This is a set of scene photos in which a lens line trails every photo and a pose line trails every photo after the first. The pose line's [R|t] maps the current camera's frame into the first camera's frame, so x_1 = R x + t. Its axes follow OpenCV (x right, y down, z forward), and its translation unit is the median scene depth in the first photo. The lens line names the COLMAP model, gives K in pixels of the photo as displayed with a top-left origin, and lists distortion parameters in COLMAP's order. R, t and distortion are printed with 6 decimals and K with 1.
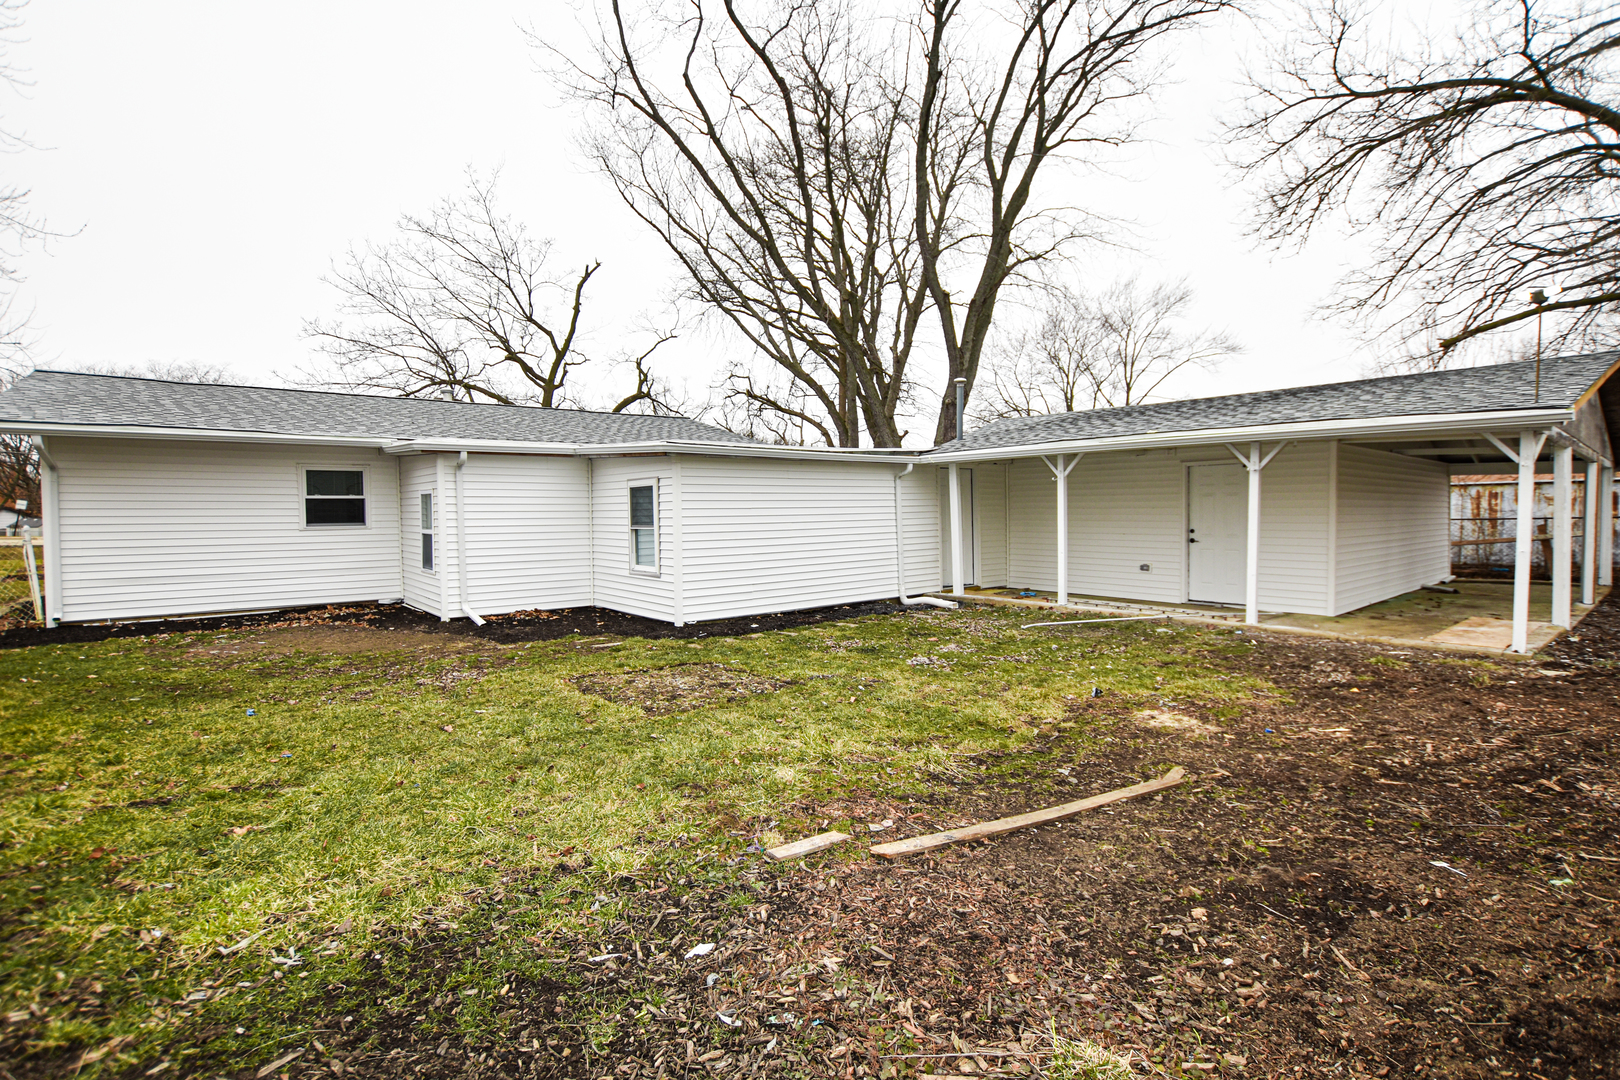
lens RADIAL K [[745.4, 0, 816.1], [0, 745.4, 542.8], [0, 0, 1]] dist [-0.027217, 0.001288]
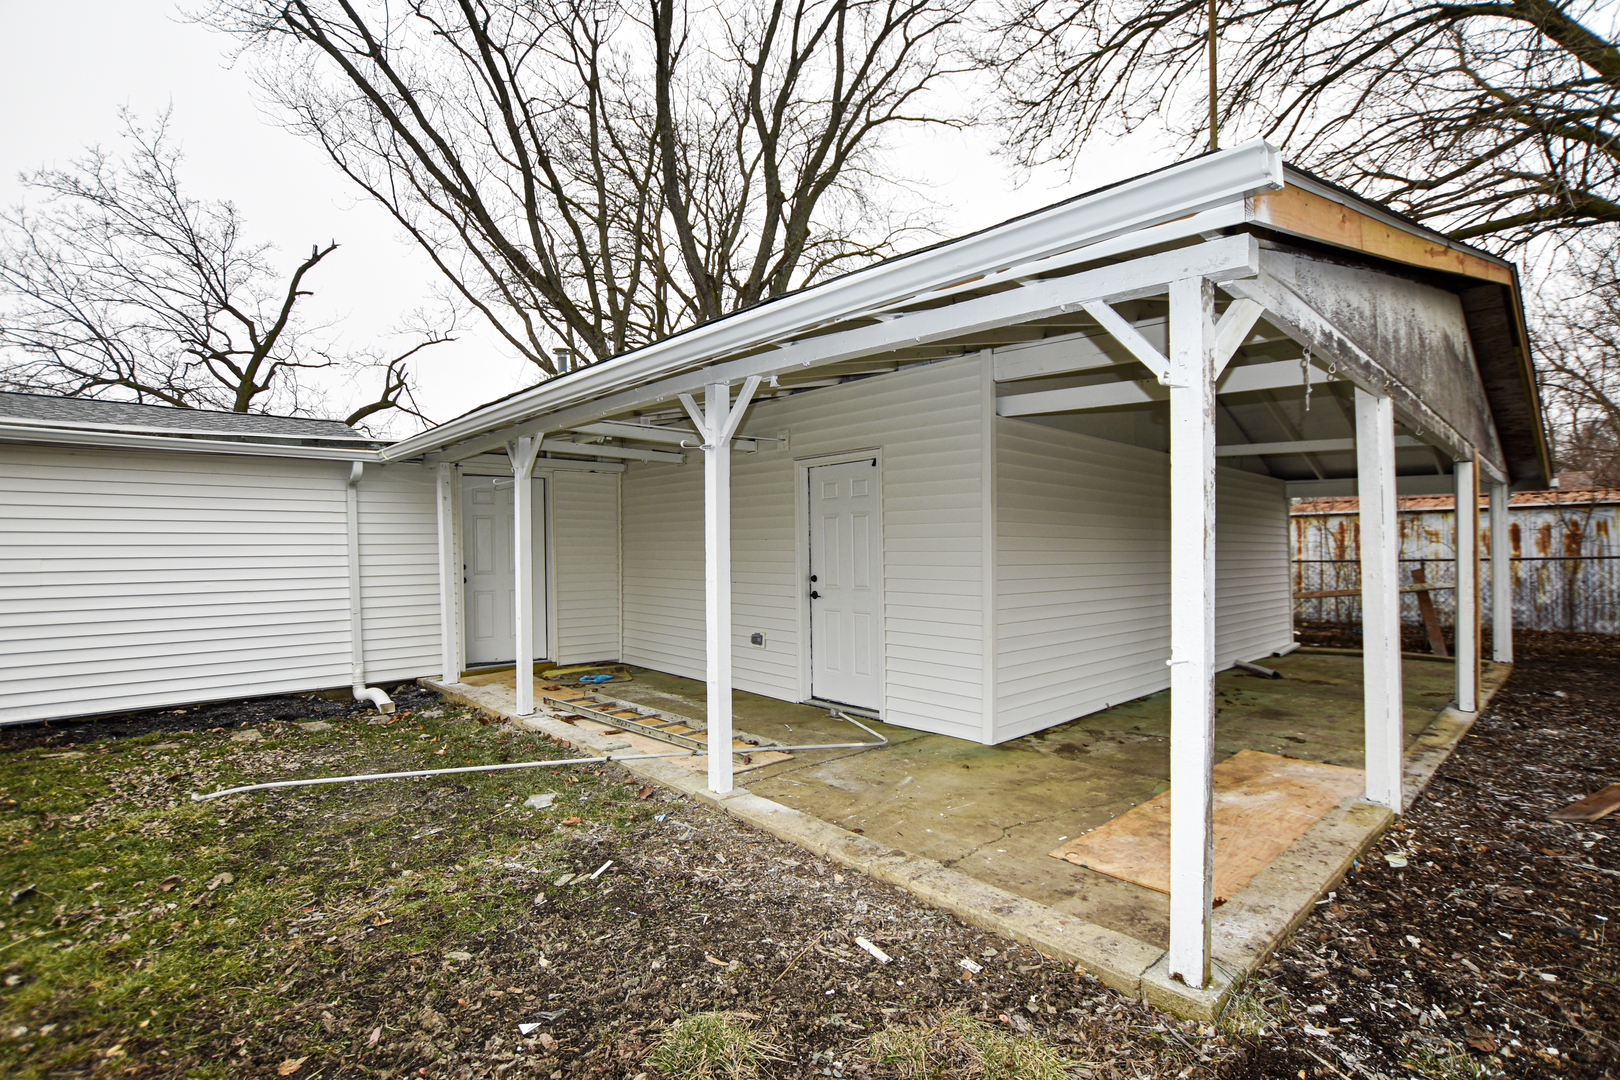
lens RADIAL K [[745.4, 0, 816.1], [0, 745.4, 542.8], [0, 0, 1]] dist [-0.027217, 0.001288]
pose [[0.998194, 0.008402, 0.059488, 0.330965], [-0.005259, 0.998592, -0.052794, -0.009145], [-0.059848, 0.052385, 0.996832, 0.287687]]
